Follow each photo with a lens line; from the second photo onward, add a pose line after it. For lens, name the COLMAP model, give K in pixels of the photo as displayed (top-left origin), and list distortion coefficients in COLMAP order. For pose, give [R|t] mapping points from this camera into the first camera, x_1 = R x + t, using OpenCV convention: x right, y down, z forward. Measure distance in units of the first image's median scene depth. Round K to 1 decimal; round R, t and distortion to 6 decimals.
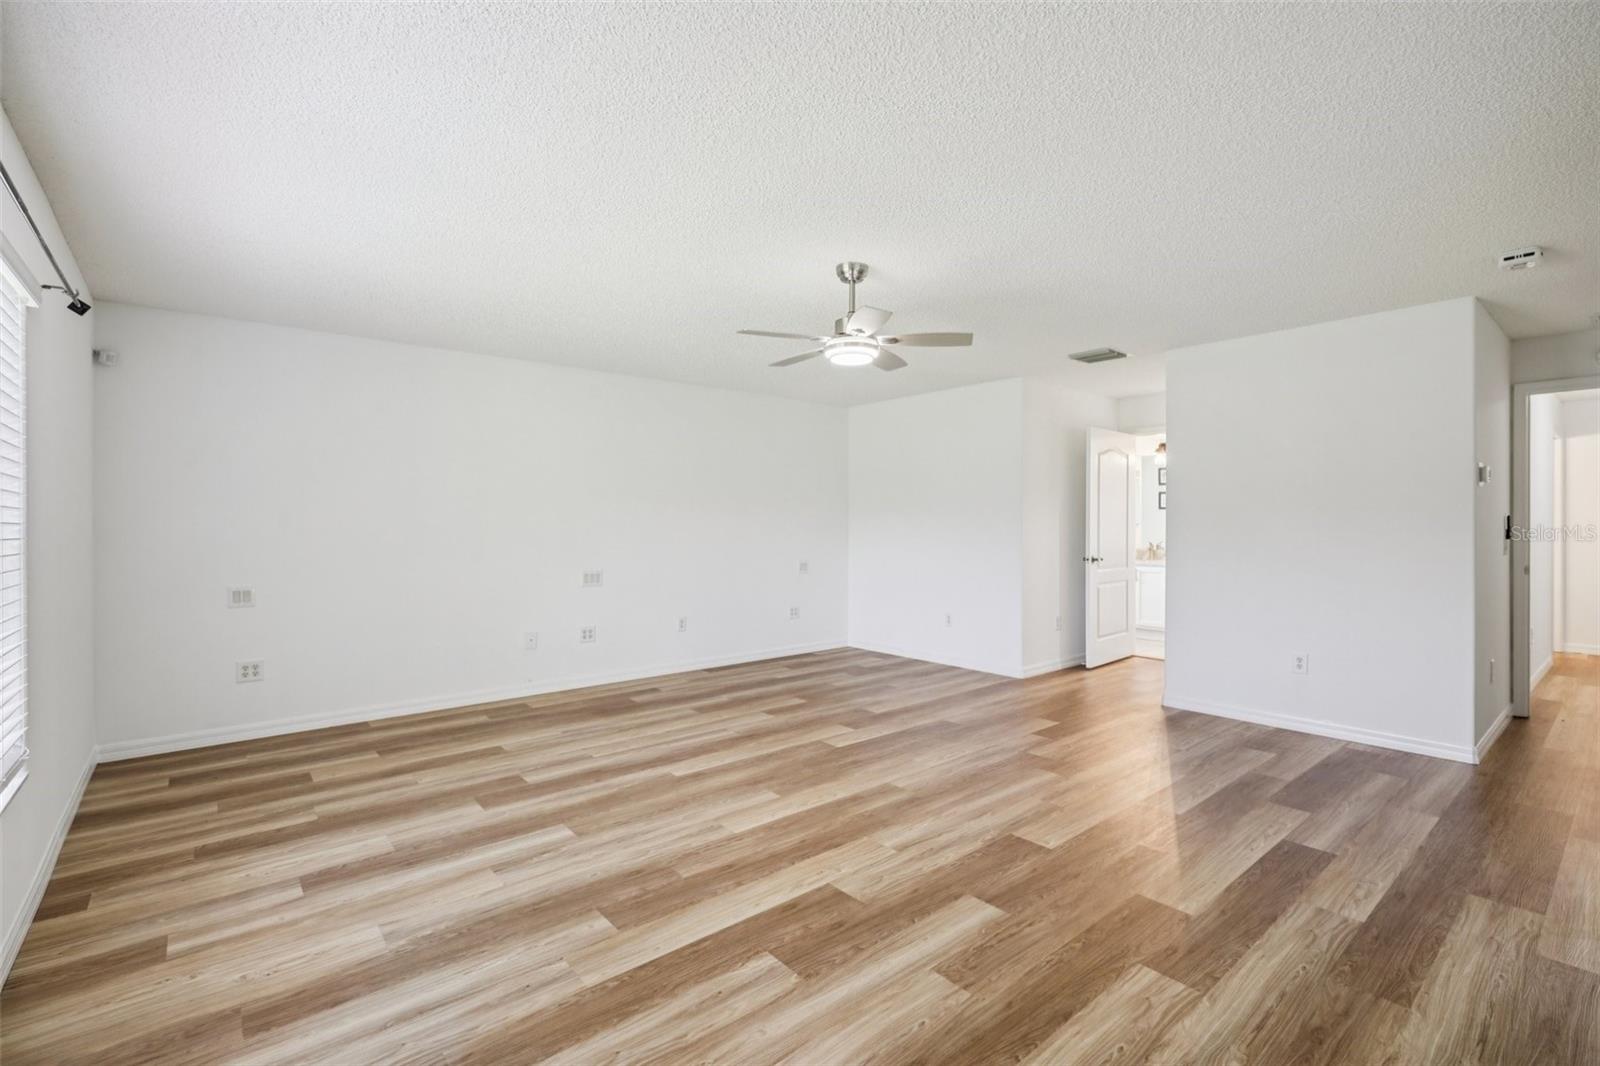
lens RADIAL K [[726.8, 0, 805.0], [0, 726.8, 528.4], [0, 0, 1]] dist [0.000230, 0.000866]
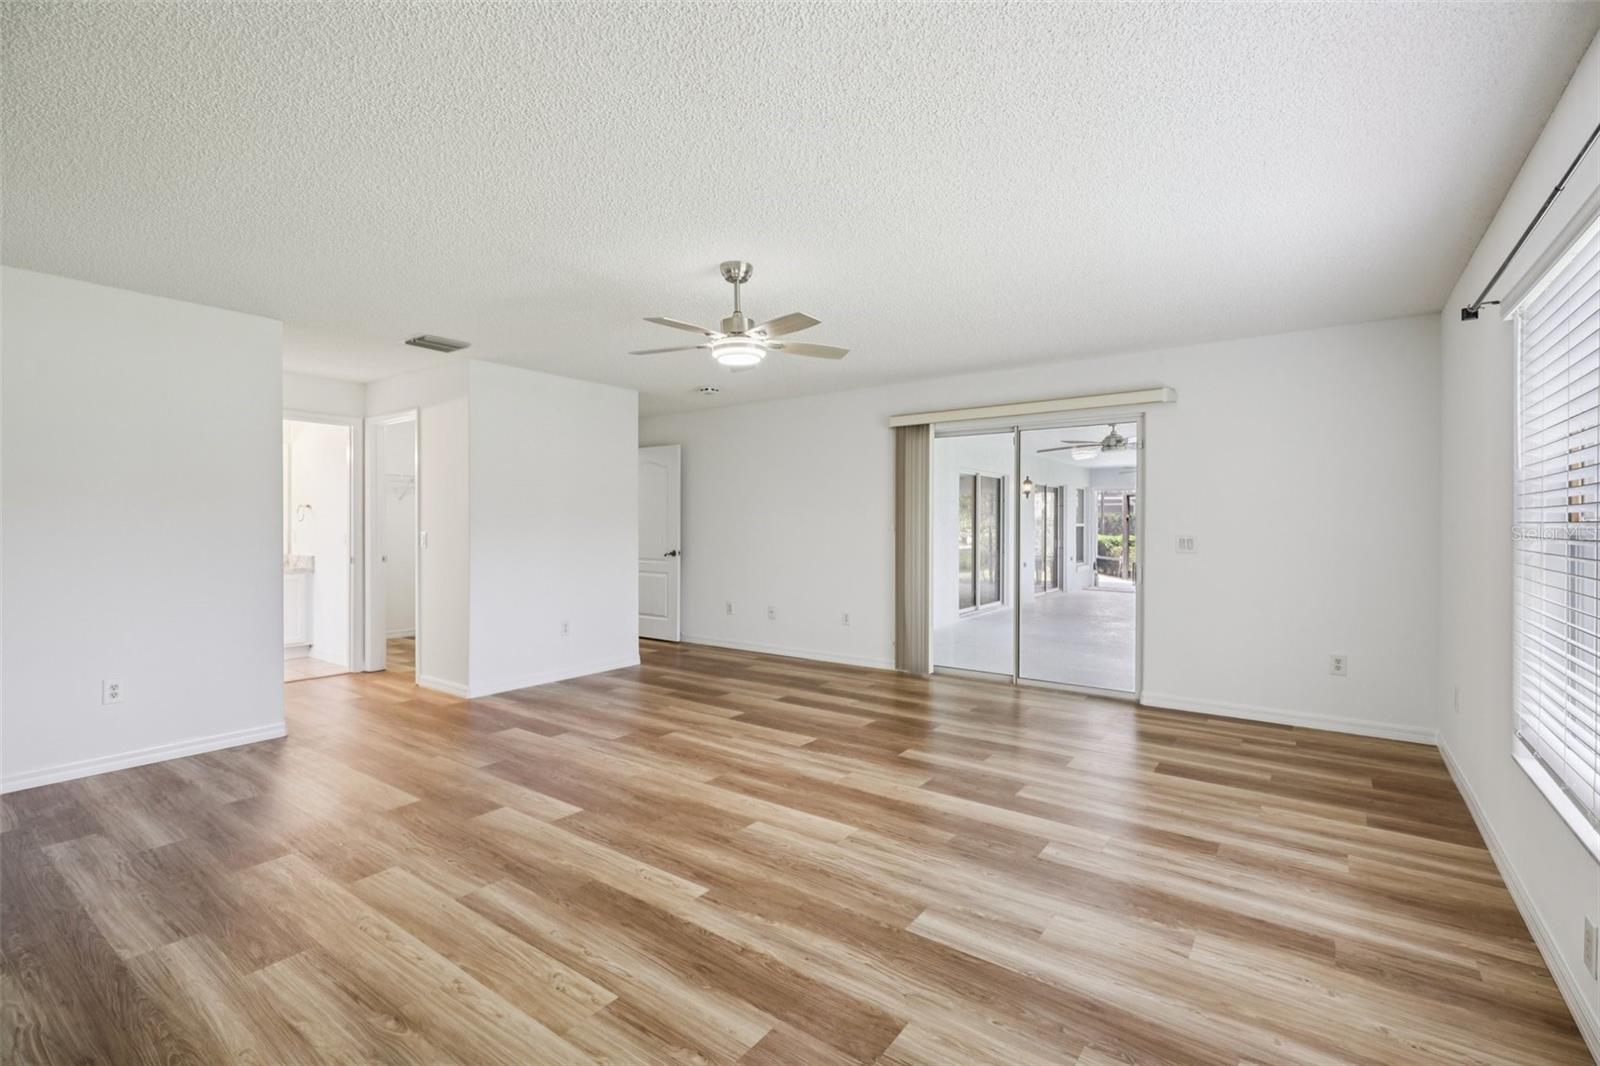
lens RADIAL K [[726.8, 0, 804.5], [0, 726.8, 528.7], [0, 0, 1]] dist [0.000230, 0.000866]
pose [[-0.253940, -0.005445, 0.967205, -1.013224], [0.004023, 0.999970, 0.006686, -0.007051], [-0.967212, 0.005589, -0.253910, 1.274340]]
